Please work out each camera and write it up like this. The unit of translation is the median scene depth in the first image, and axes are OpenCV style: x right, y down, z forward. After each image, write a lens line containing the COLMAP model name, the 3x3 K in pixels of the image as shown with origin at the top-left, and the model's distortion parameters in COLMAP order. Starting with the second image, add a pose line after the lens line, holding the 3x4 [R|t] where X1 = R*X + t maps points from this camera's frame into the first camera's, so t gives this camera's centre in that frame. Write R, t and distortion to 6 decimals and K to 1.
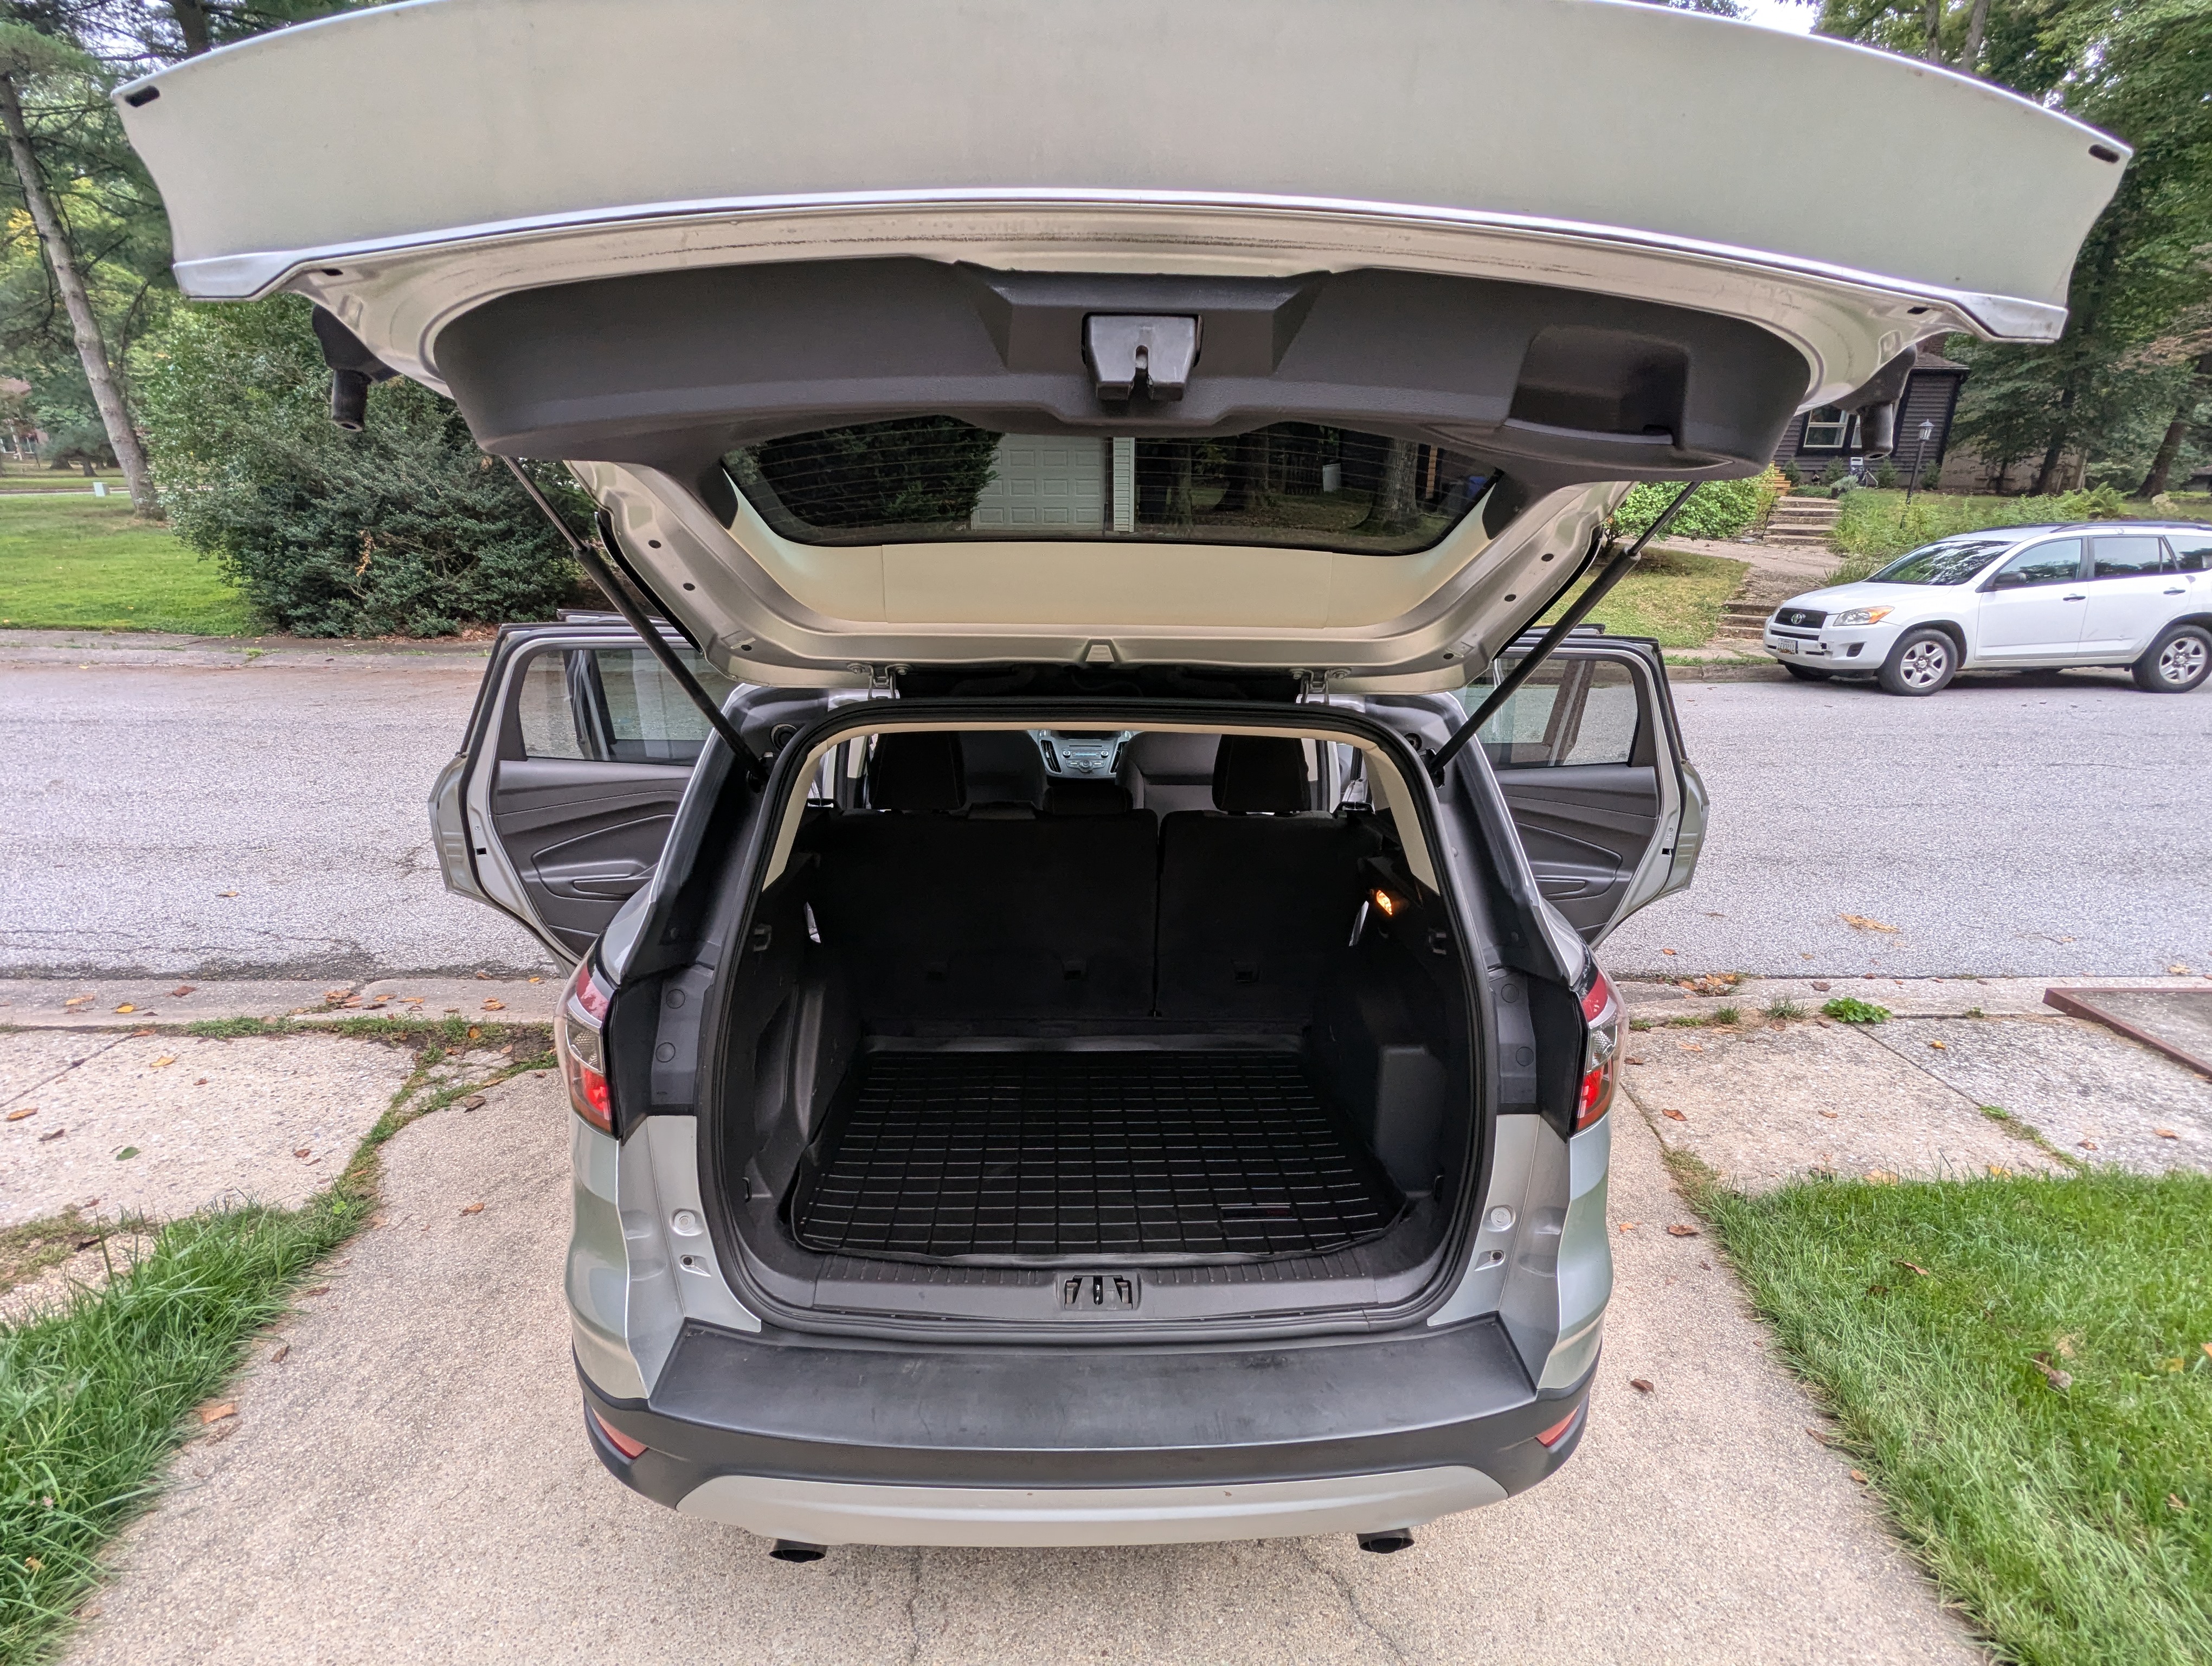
lens RADIAL K [[1051.7, 0, 1104.7], [0, 1051.7, 840.8], [0, 0, 1]] dist [0.000663, -0.000584]
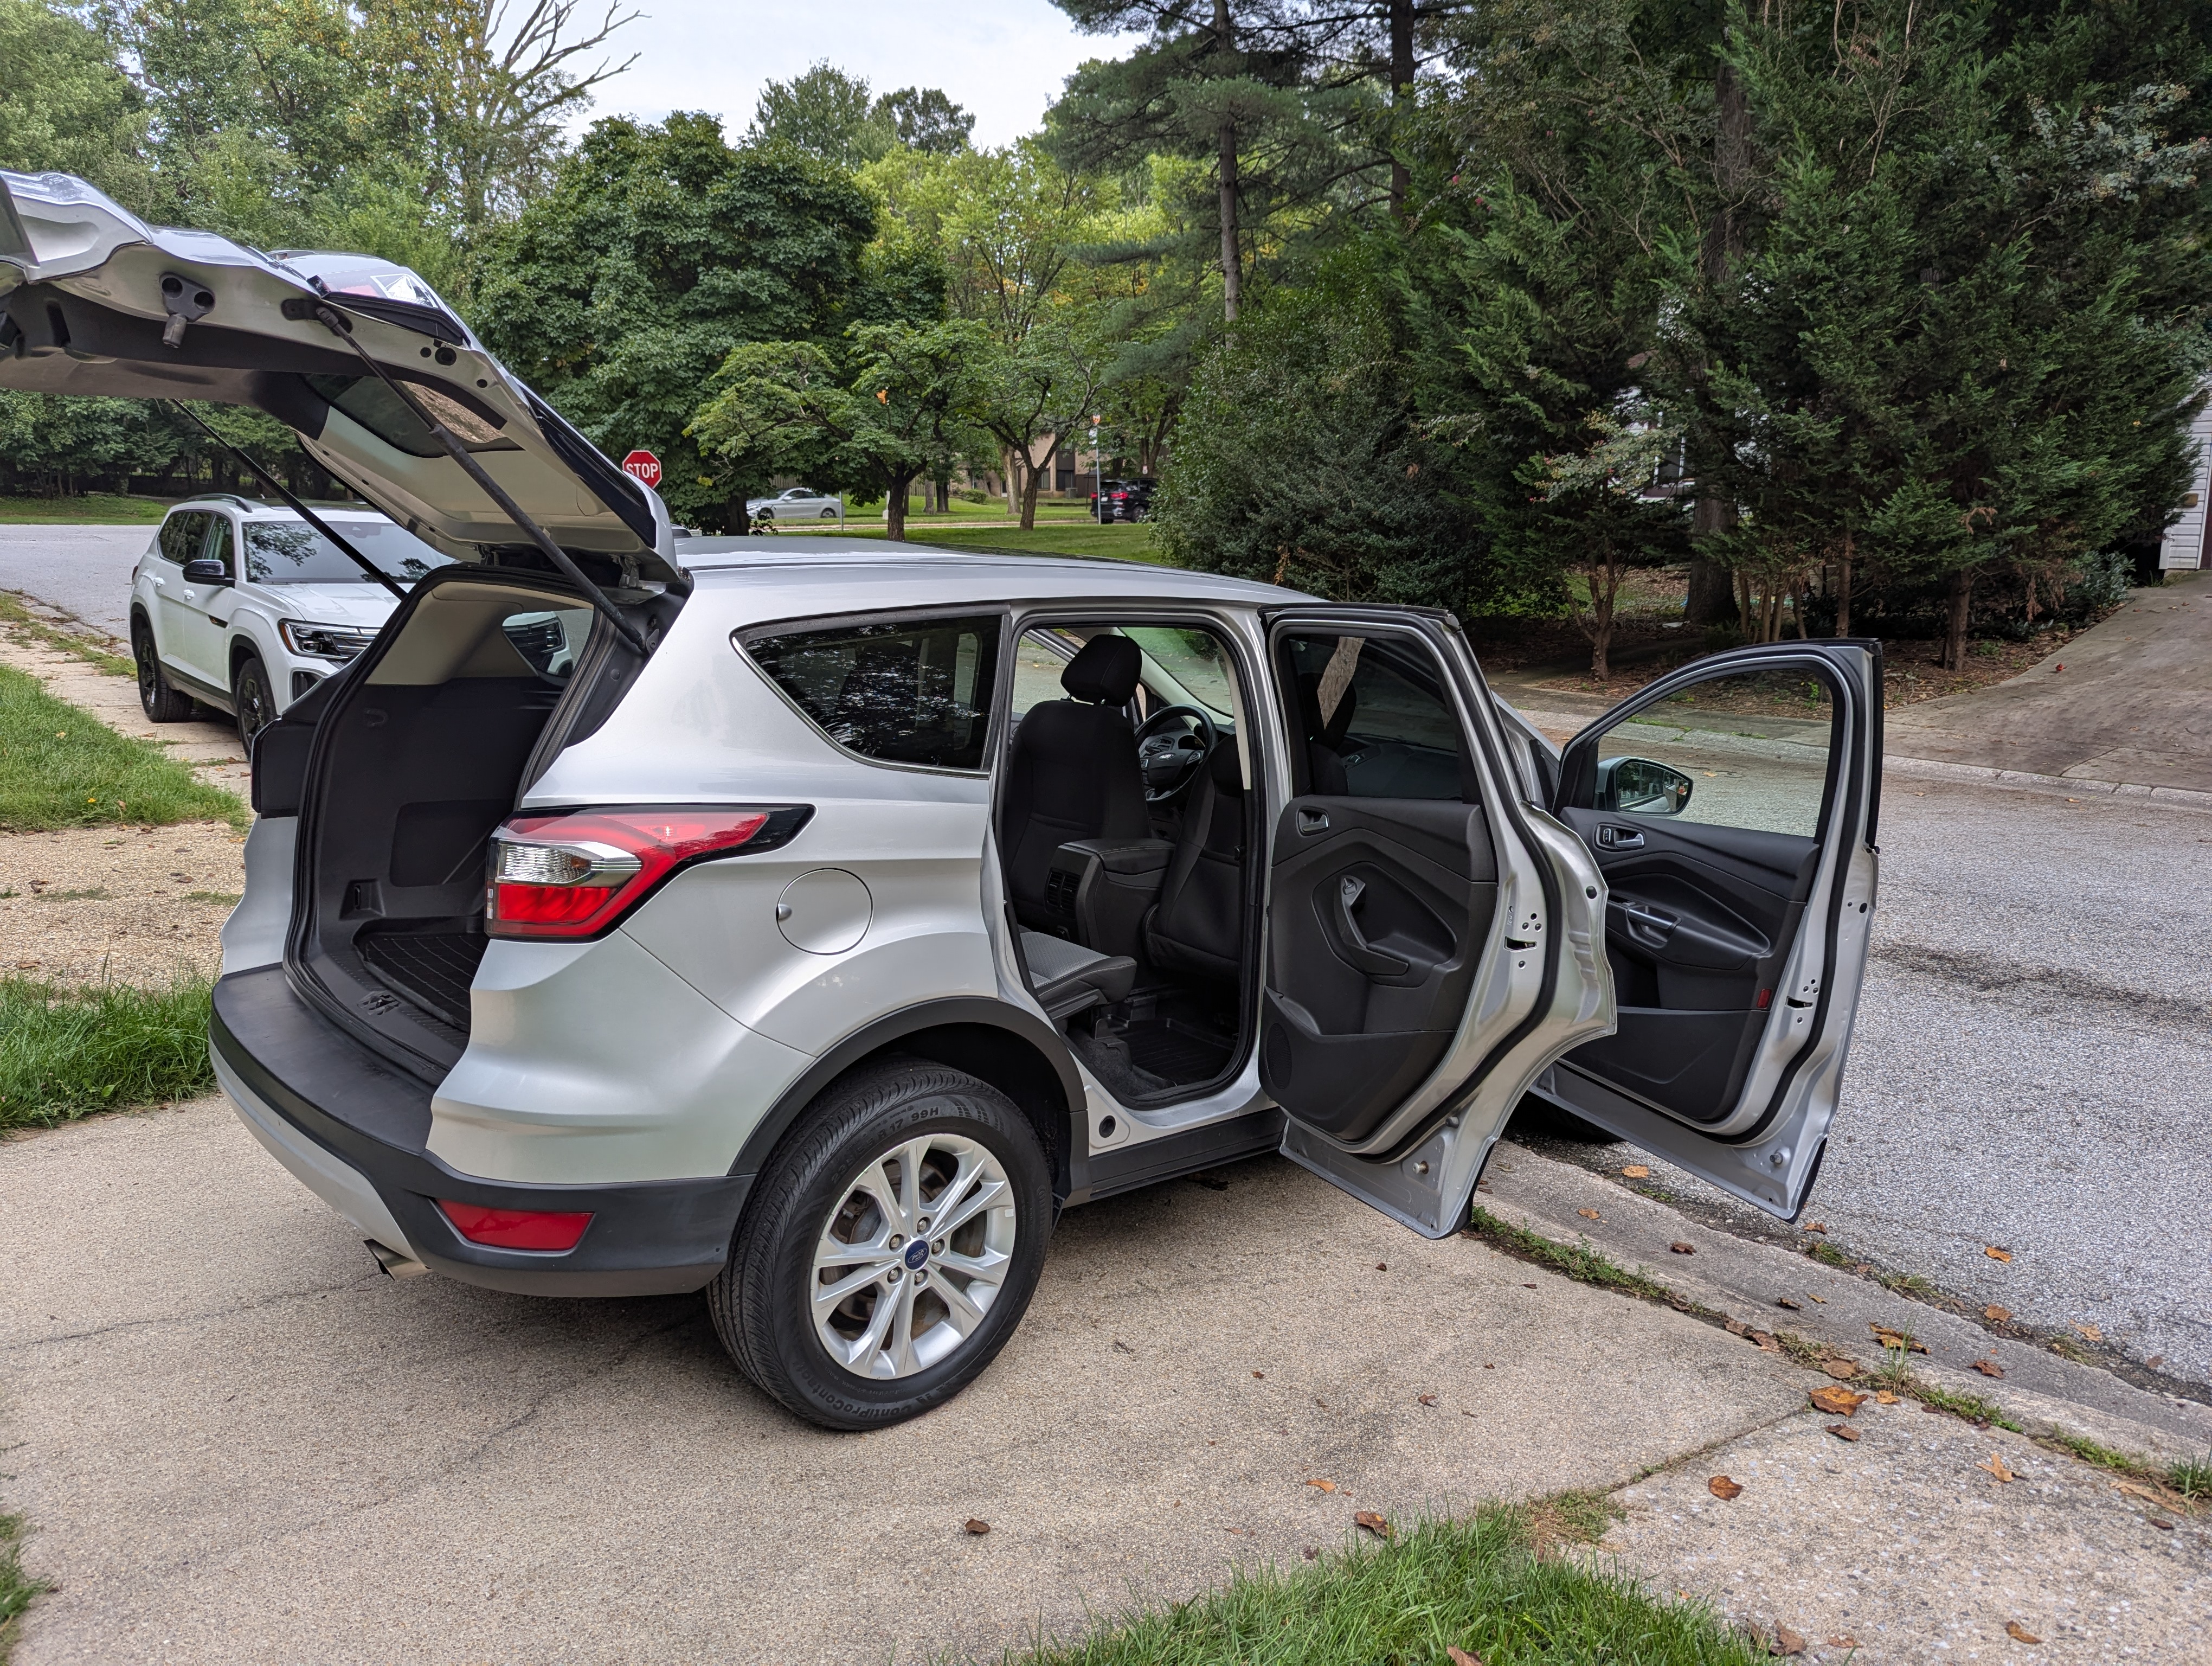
lens RADIAL K [[1570.7, 0, 1127.1], [0, 1570.7, 799.5], [0, 0, 1]] dist [0.049541, -0.045373]
pose [[0.651791, 0.133782, -0.746506, 0.919575], [-0.242230, 0.969484, -0.037754, 0.013686], [0.718675, 0.205434, 0.664307, 0.137602]]
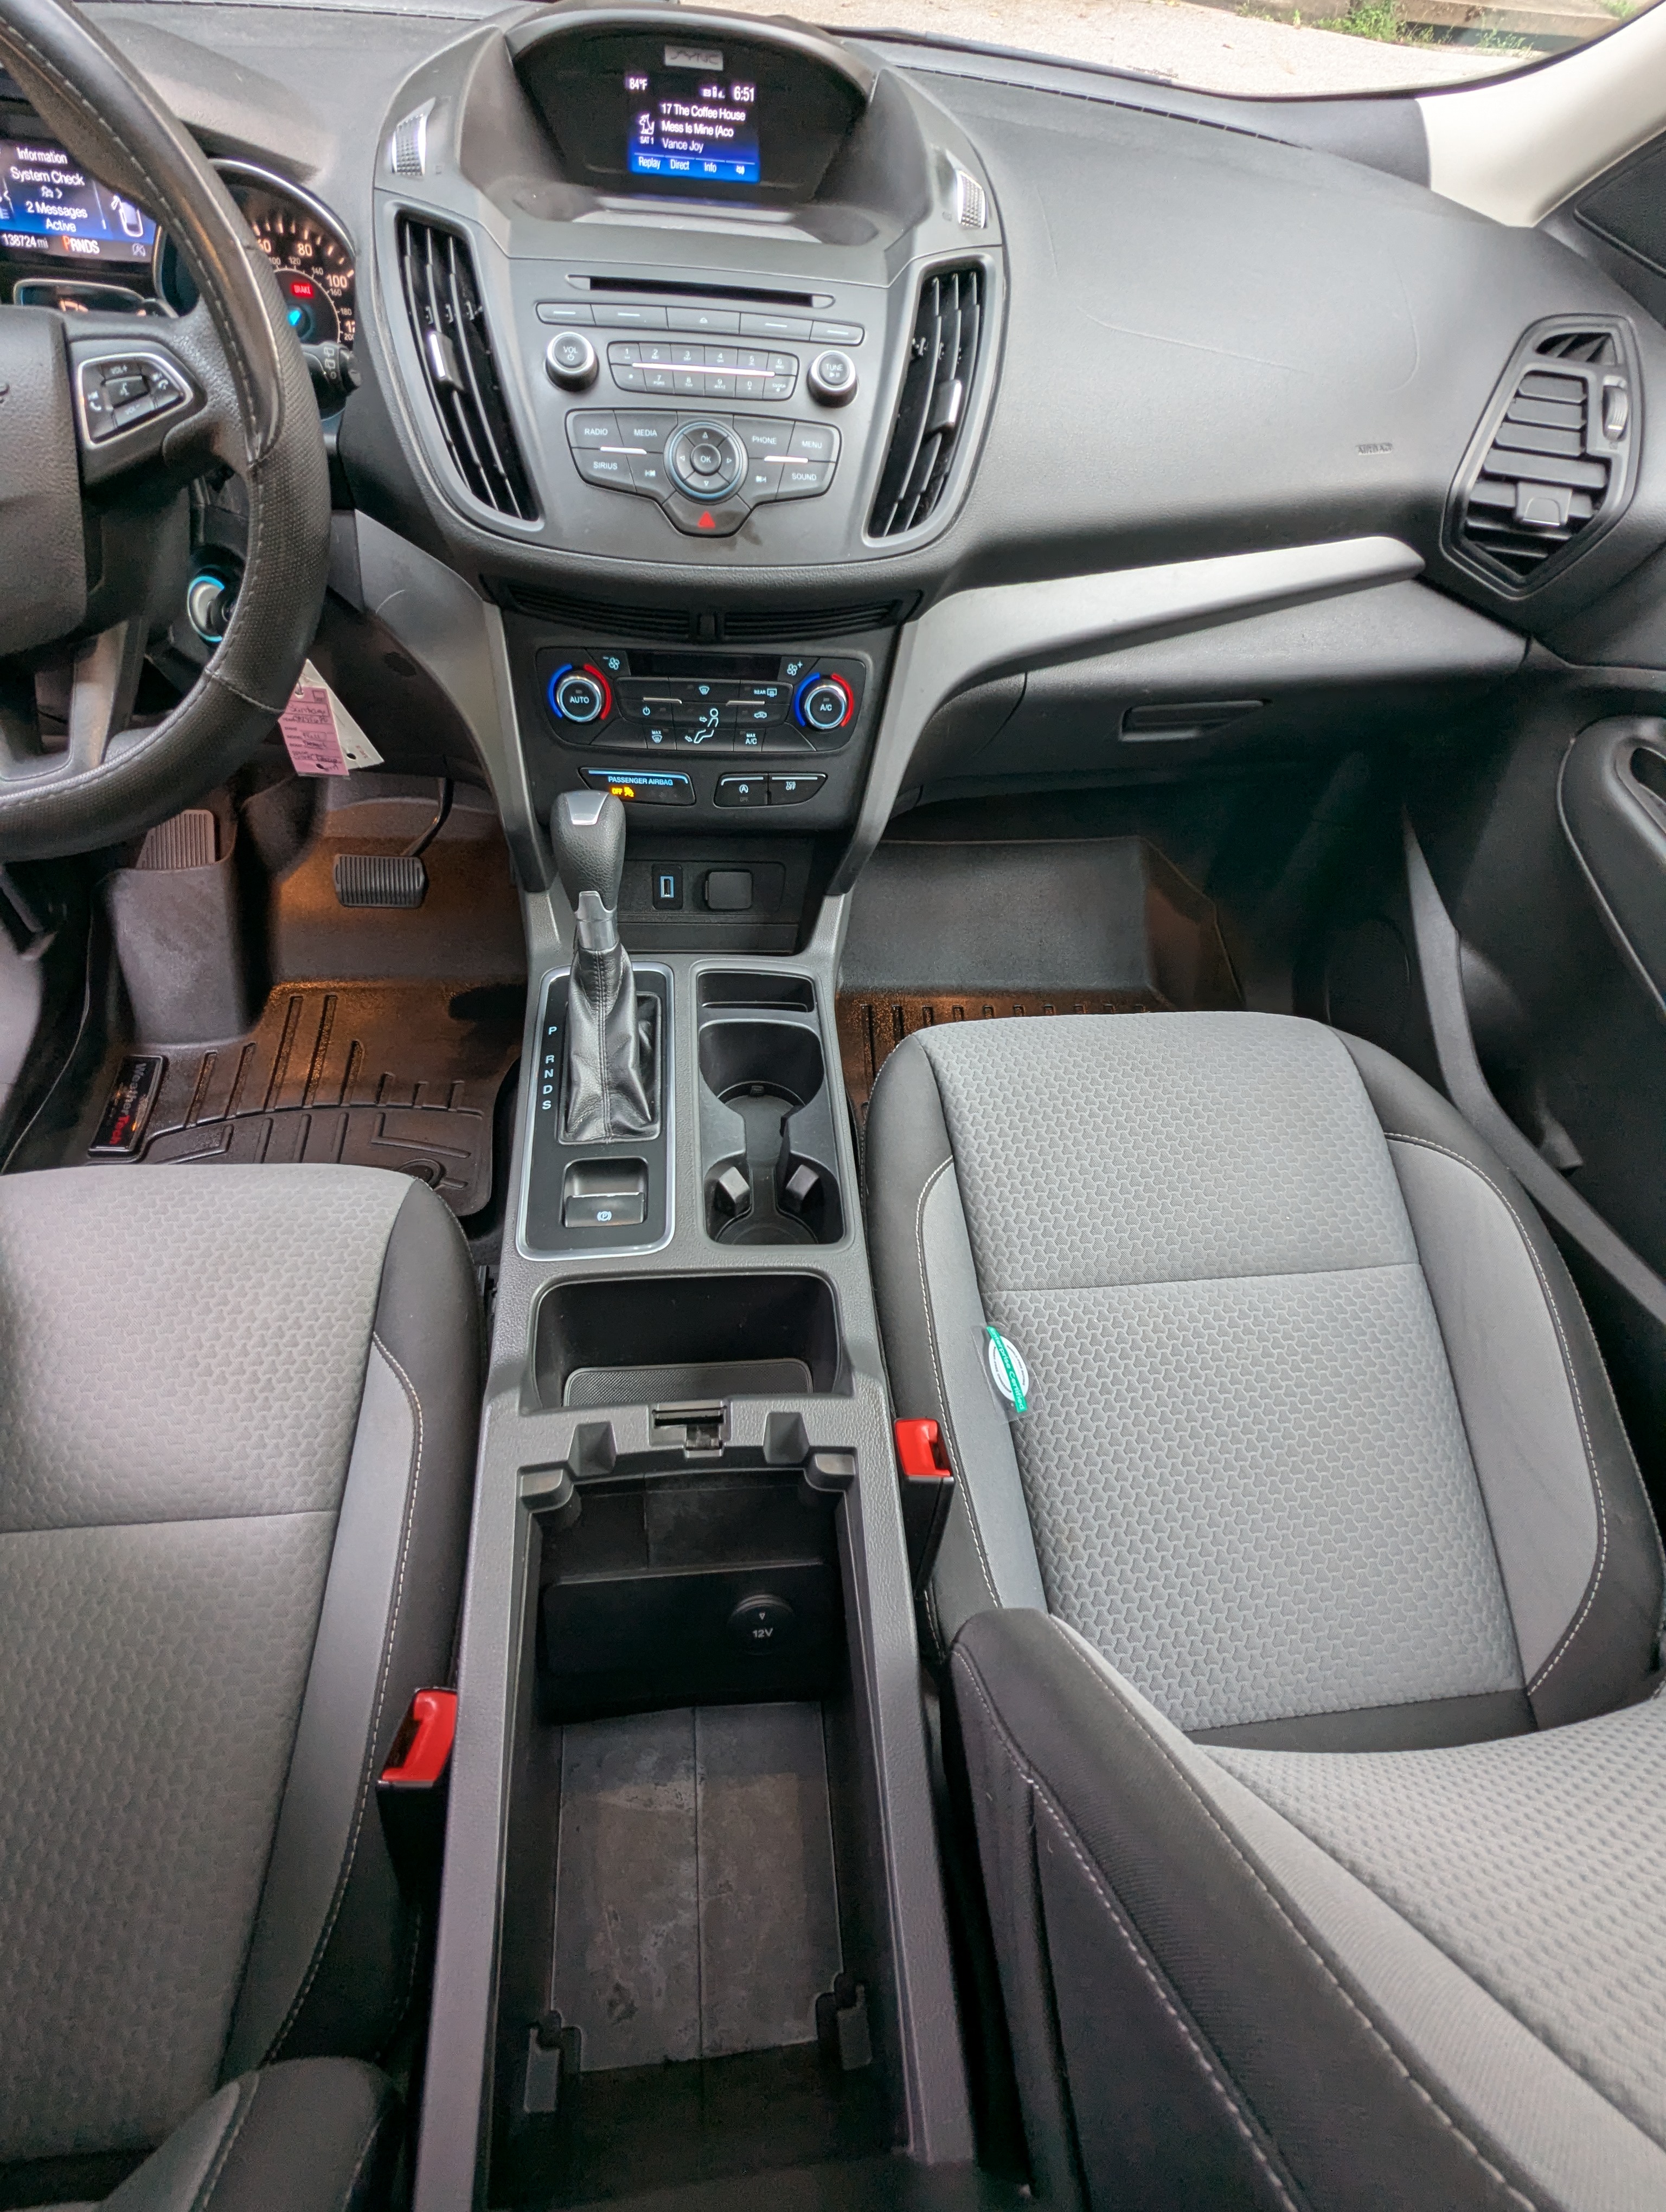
lens RADIAL K [[1051.7, 0, 827.8], [0, 1051.7, 1110.1], [0, 0, 1]] dist [0.000663, -0.000584]
pose [[0.995336, -0.004659, 0.096361, -0.015932], [-0.055971, 0.785656, 0.616126, -0.107614], [-0.078577, -0.618646, 0.781731, 0.943663]]
